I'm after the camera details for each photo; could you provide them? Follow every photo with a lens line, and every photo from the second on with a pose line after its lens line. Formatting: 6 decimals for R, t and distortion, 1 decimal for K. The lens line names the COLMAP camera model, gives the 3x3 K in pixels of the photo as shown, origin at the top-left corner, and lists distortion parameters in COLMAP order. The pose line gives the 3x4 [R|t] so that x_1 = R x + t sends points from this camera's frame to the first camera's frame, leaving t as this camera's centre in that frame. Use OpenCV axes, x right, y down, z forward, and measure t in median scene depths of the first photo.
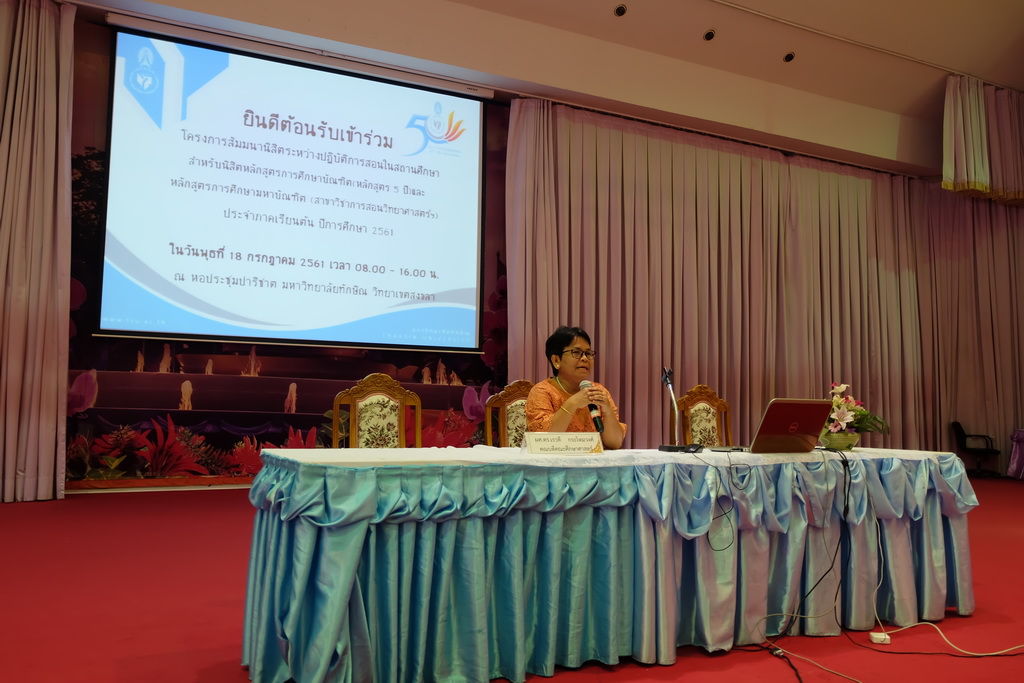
lens RADIAL K [[855.8, 0, 520.2], [0, 855.8, 325.0], [0, 0, 1]] dist [-0.016828, 0.068345]
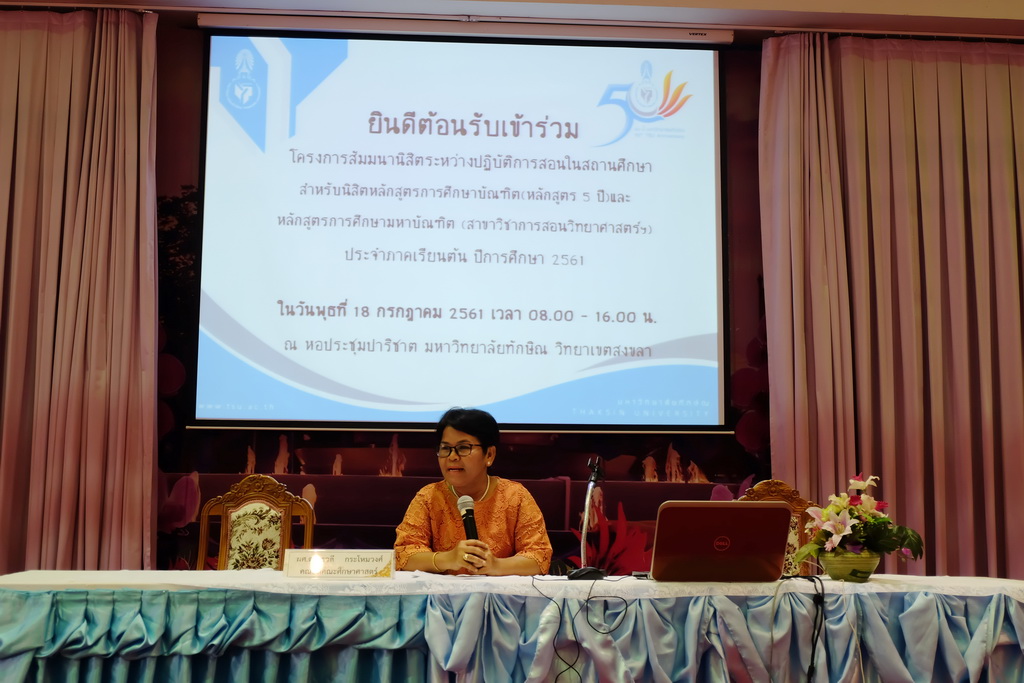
lens RADIAL K [[1362.9, 0, 521.4], [0, 1362.9, 313.3], [0, 0, 1]] dist [0.002709, 0.000000]
pose [[0.921683, -0.066242, -0.382247, 0.492851], [0.045791, 0.997002, -0.062364, -0.000752], [0.385232, 0.039976, 0.921953, -0.045657]]
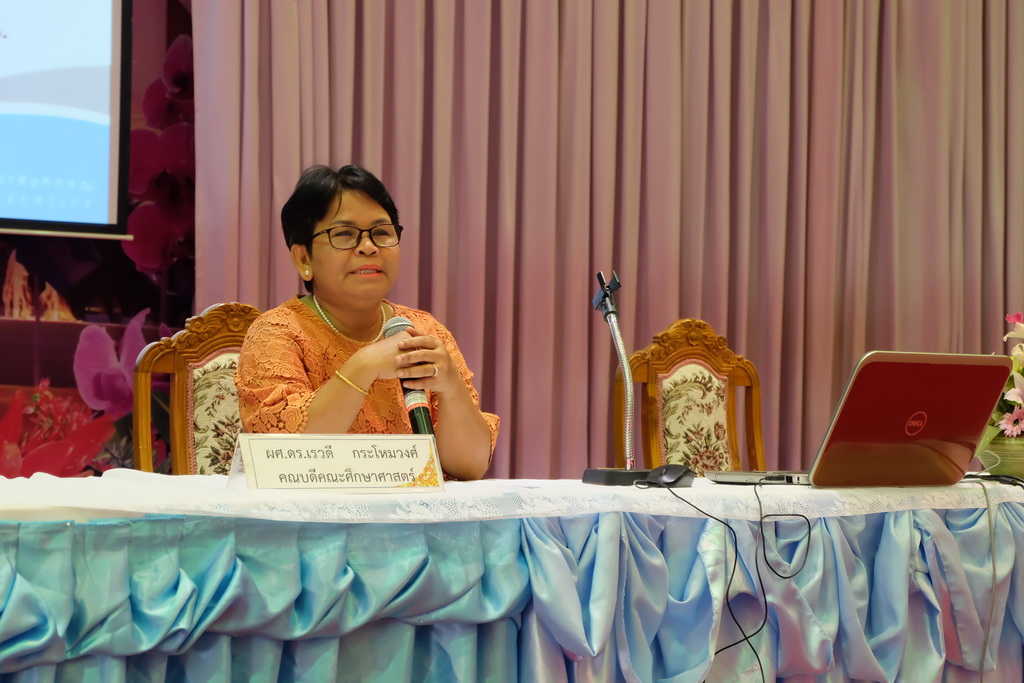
lens RADIAL K [[2182.5, 0, 542.8], [0, 2182.5, 304.8], [0, 0, 1]] dist [0.073354, 0.000000]
pose [[0.989699, 0.007016, 0.142992, -0.000407], [-0.015572, 0.998148, 0.058806, 0.005640], [-0.142314, -0.060427, 0.987975, 0.012877]]
